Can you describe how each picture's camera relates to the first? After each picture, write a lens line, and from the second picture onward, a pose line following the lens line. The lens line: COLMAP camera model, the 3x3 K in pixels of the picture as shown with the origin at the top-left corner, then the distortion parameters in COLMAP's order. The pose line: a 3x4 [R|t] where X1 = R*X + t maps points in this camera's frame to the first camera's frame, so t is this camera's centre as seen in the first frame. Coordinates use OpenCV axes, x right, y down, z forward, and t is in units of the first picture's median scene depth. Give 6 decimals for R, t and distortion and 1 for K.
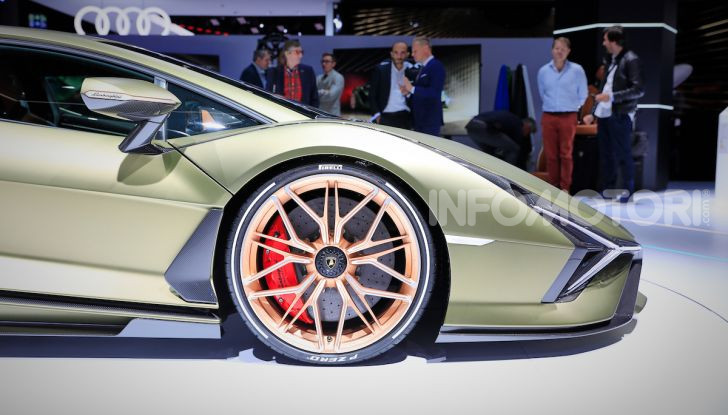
lens RADIAL K [[869.2, 0, 364.0], [0, 869.2, 207.5], [0, 0, 1]] dist [0.002942, 0.231950]
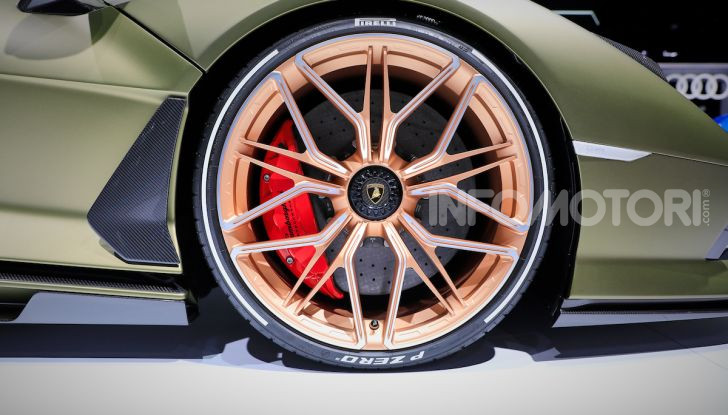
lens RADIAL K [[606.9, 0, 364.0], [0, 606.9, 207.5], [0, 0, 1]] dist [-0.077575, 0.150662]
pose [[0.999703, -0.008694, 0.022745, -0.055117], [0.009232, 0.999677, -0.023689, 0.082795], [-0.022532, 0.023892, 0.999461, 0.597087]]
